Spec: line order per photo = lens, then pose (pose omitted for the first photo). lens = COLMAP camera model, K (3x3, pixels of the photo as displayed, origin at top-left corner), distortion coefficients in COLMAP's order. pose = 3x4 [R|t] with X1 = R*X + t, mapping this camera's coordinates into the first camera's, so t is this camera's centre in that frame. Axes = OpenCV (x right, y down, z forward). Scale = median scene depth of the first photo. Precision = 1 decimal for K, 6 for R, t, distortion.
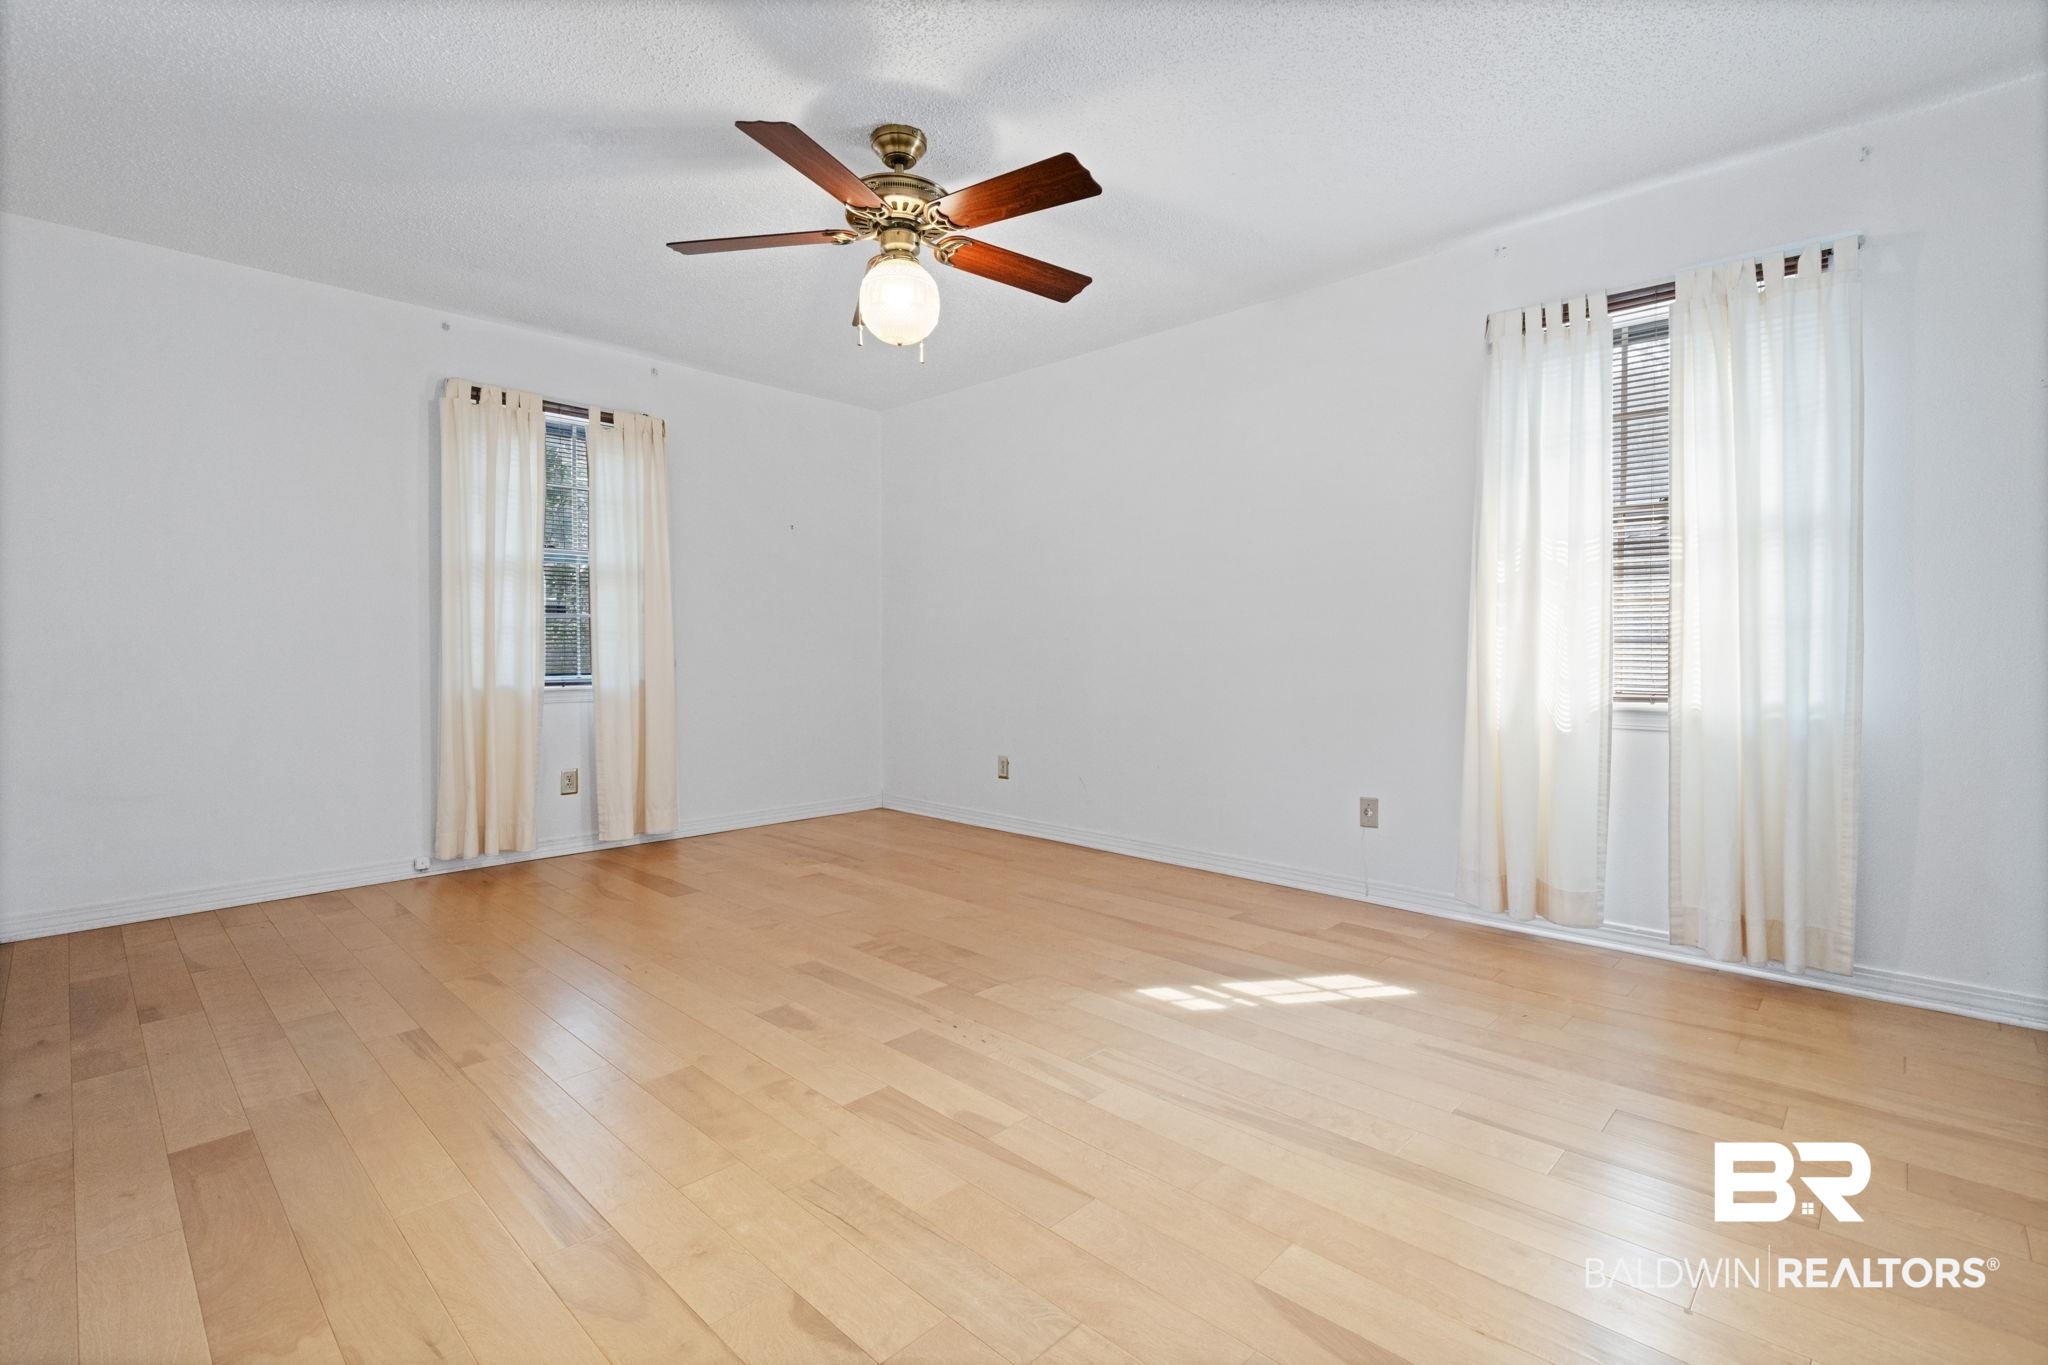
lens RADIAL K [[935.3, 0, 1023.3], [0, 935.3, 661.2], [0, 0, 1]] dist [0.001187, -0.004655]
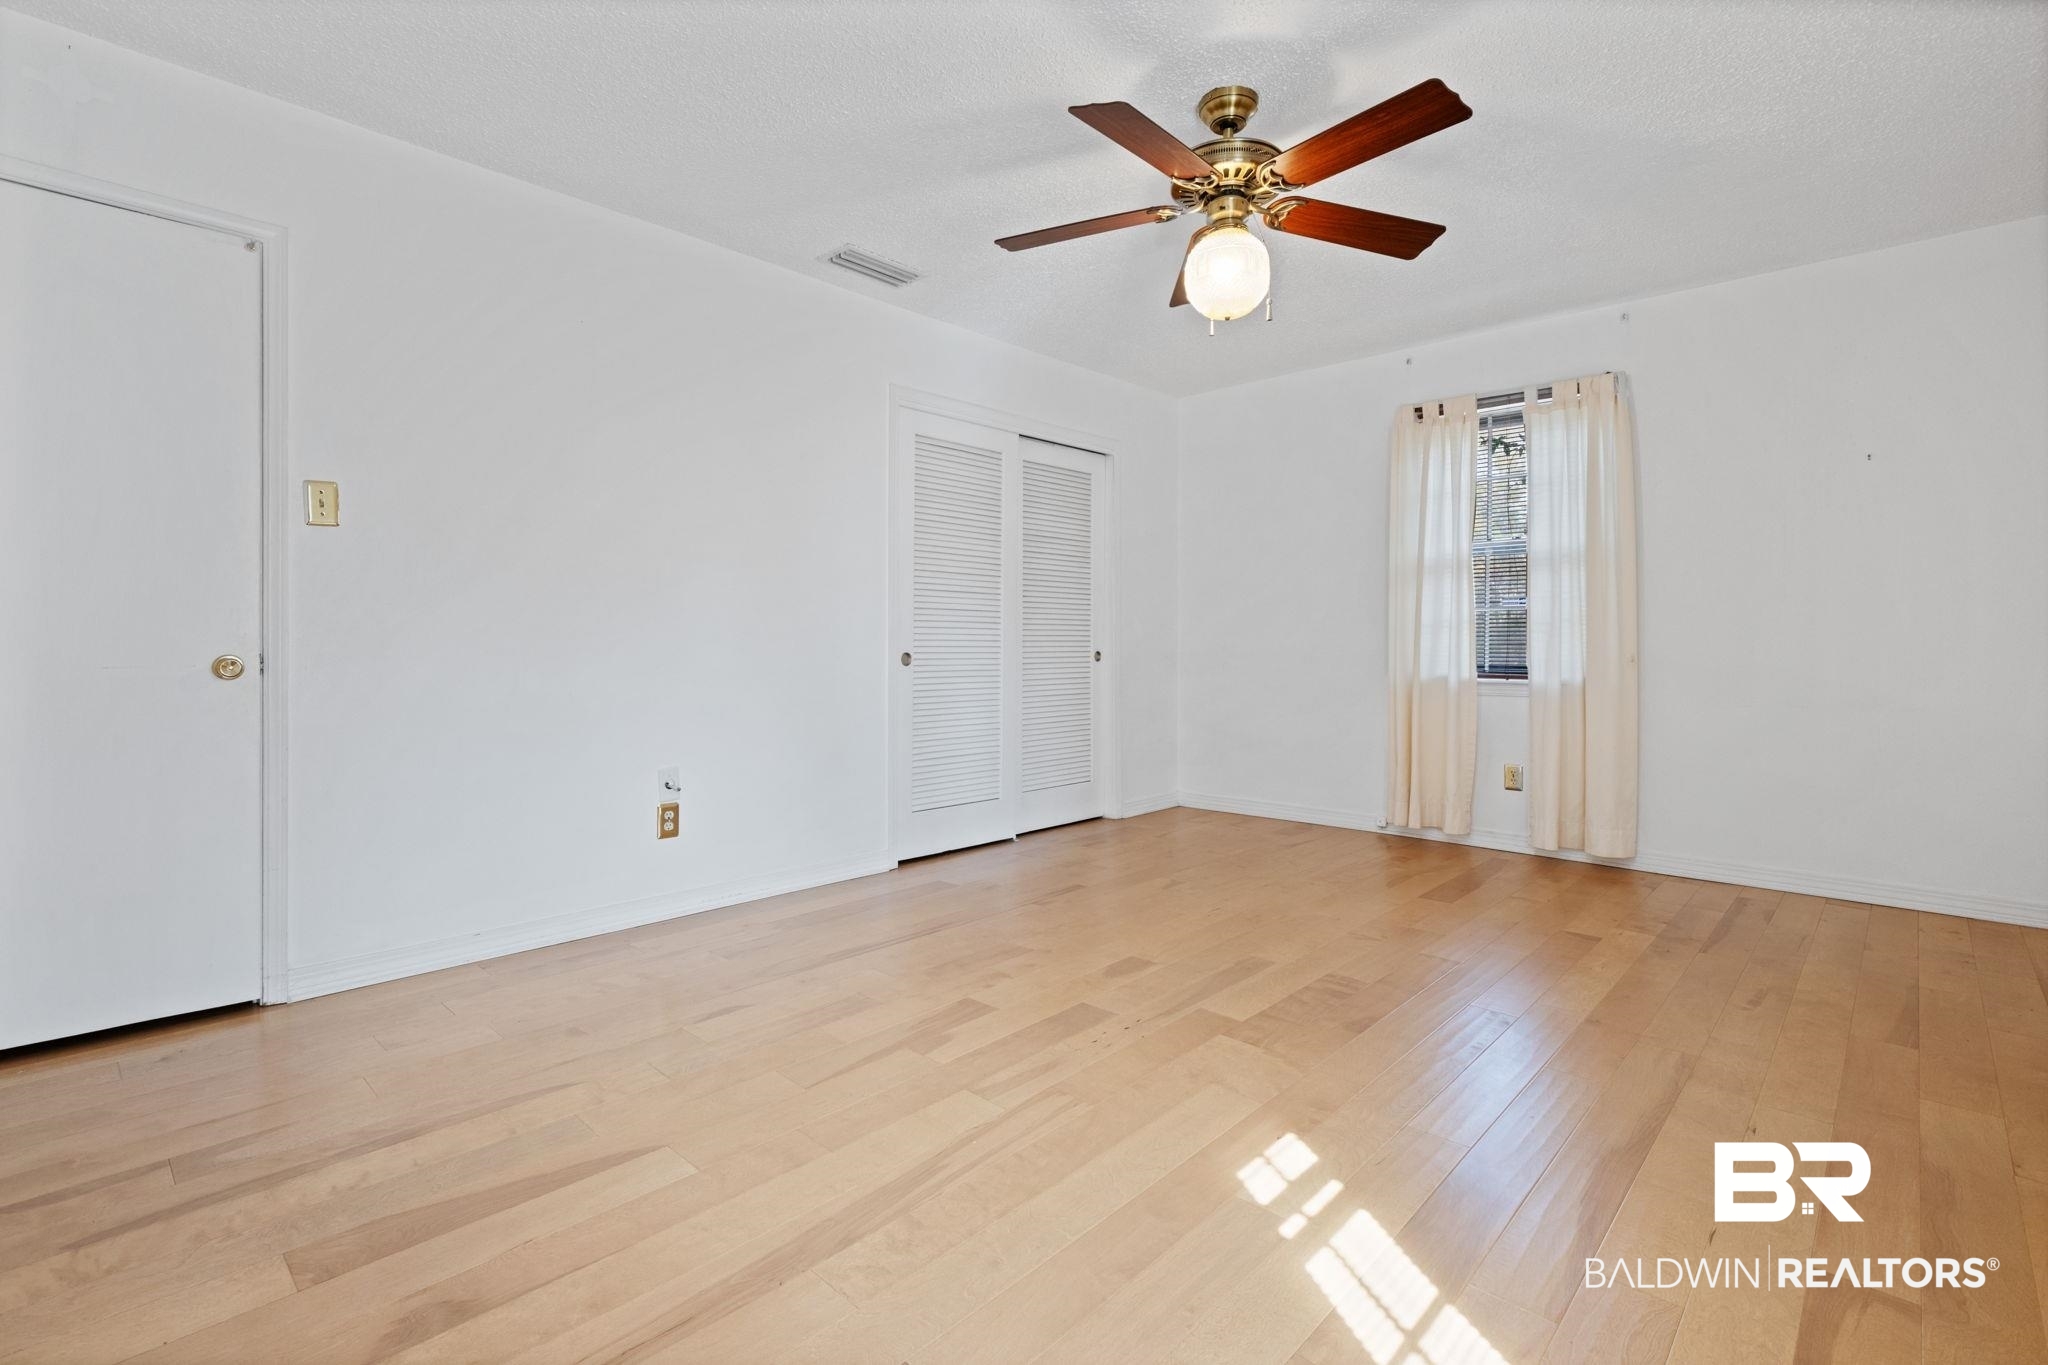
lens RADIAL K [[935.3, 0, 1014.3], [0, 935.3, 646.3], [0, 0, 1]] dist [0.001187, -0.004655]
pose [[0.003823, 0.005411, -0.999978, 0.778490], [-0.012984, 0.999901, 0.005360, -0.010506], [0.999908, 0.012963, 0.003893, 0.753909]]
